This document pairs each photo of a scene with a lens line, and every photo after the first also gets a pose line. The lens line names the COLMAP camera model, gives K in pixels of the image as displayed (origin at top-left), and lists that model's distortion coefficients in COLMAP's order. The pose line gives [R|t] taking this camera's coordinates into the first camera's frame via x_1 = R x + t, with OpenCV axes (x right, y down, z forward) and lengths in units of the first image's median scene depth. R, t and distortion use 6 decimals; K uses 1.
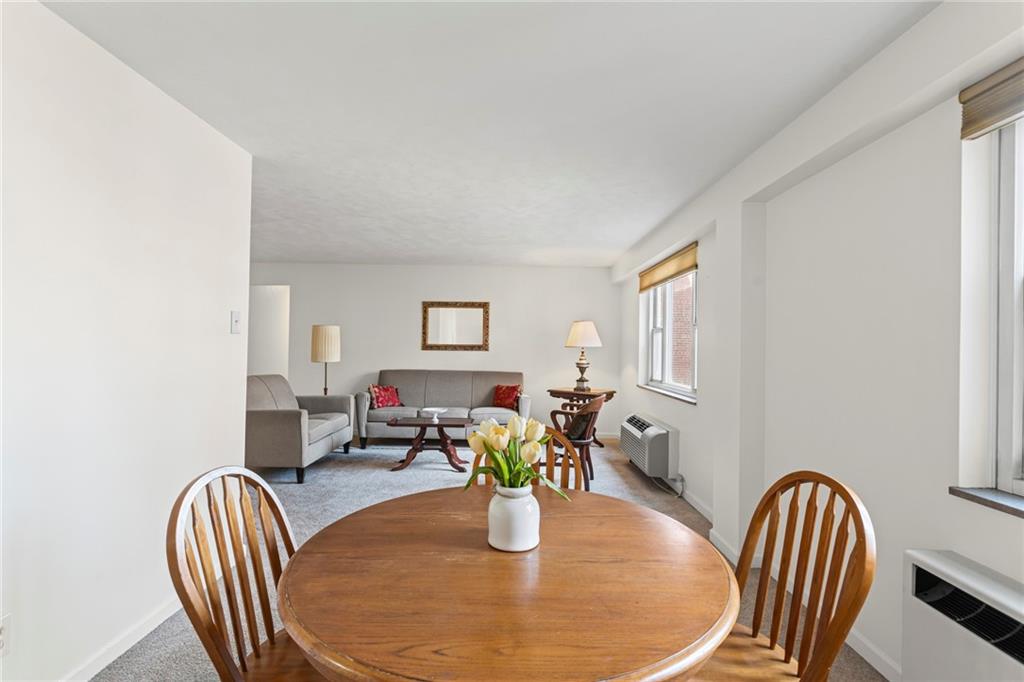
lens RADIAL K [[492.0, 0, 512.0], [0, 492.0, 341.0], [0, 0, 1]] dist [-0.000580, 0.000064]
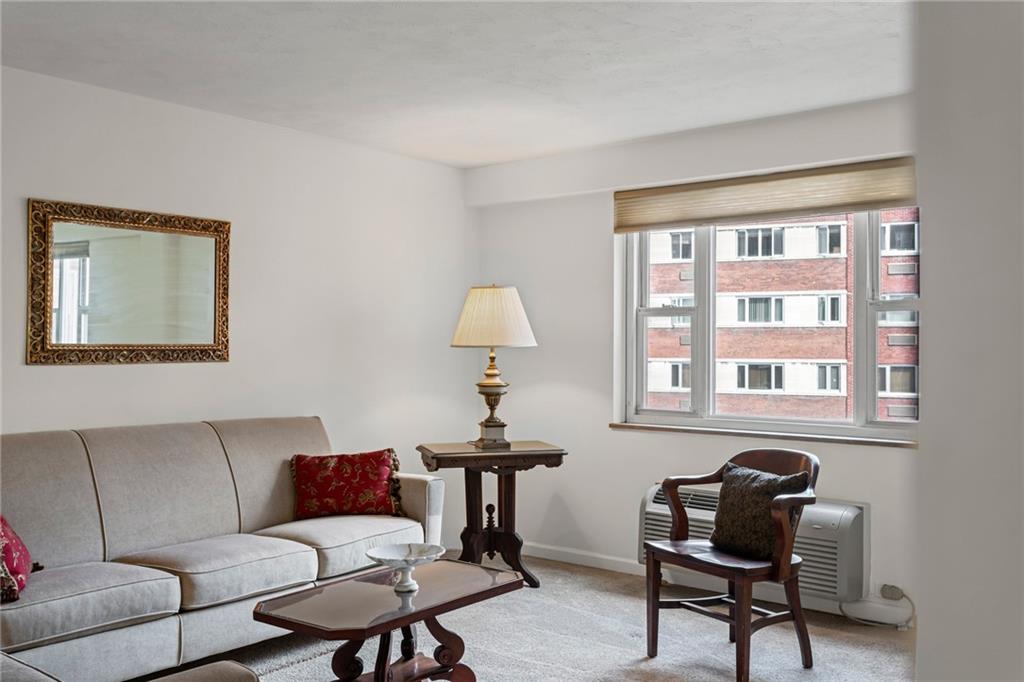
lens RADIAL K [[916.4, 0, 512.0], [0, 916.4, 341.0], [0, 0, 1]] dist [0.001527, 0.002686]
pose [[0.630517, -0.010152, 0.776109, -0.468021], [0.001226, 0.999926, 0.012083, -0.002167], [-0.776174, -0.006667, 0.630483, 0.481271]]
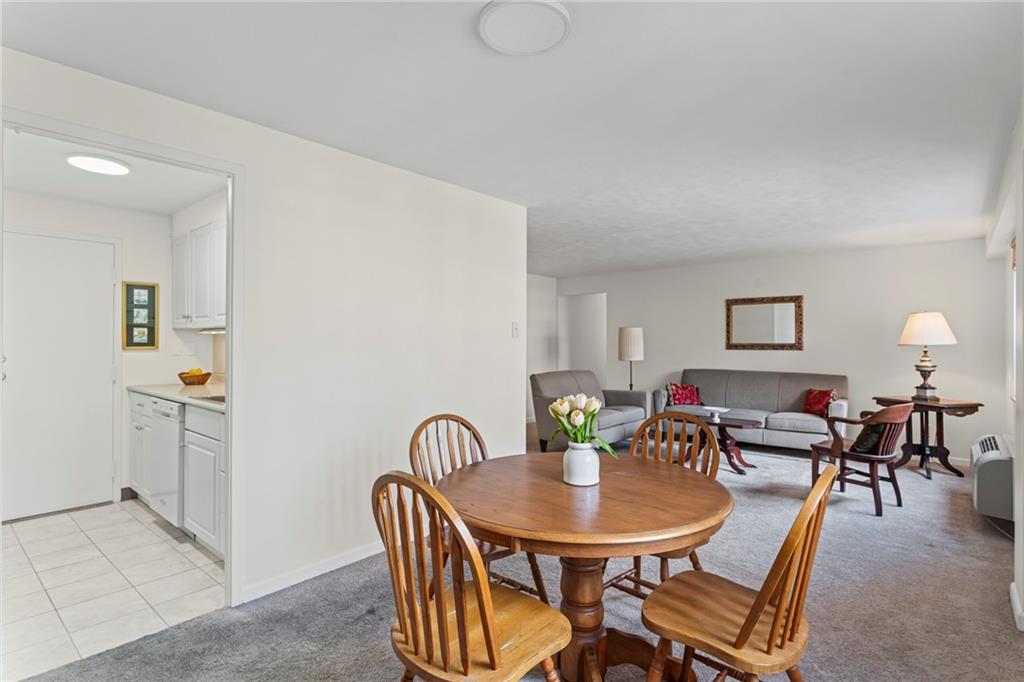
lens RADIAL K [[523.7, 0, 512.0], [0, 523.7, 341.0], [0, 0, 1]] dist [0.001231, 0.000725]
pose [[0.756522, -0.013406, -0.653831, 0.192095], [0.014115, 0.999892, -0.004169, 0.000059], [0.653816, -0.006075, 0.756629, -0.065234]]
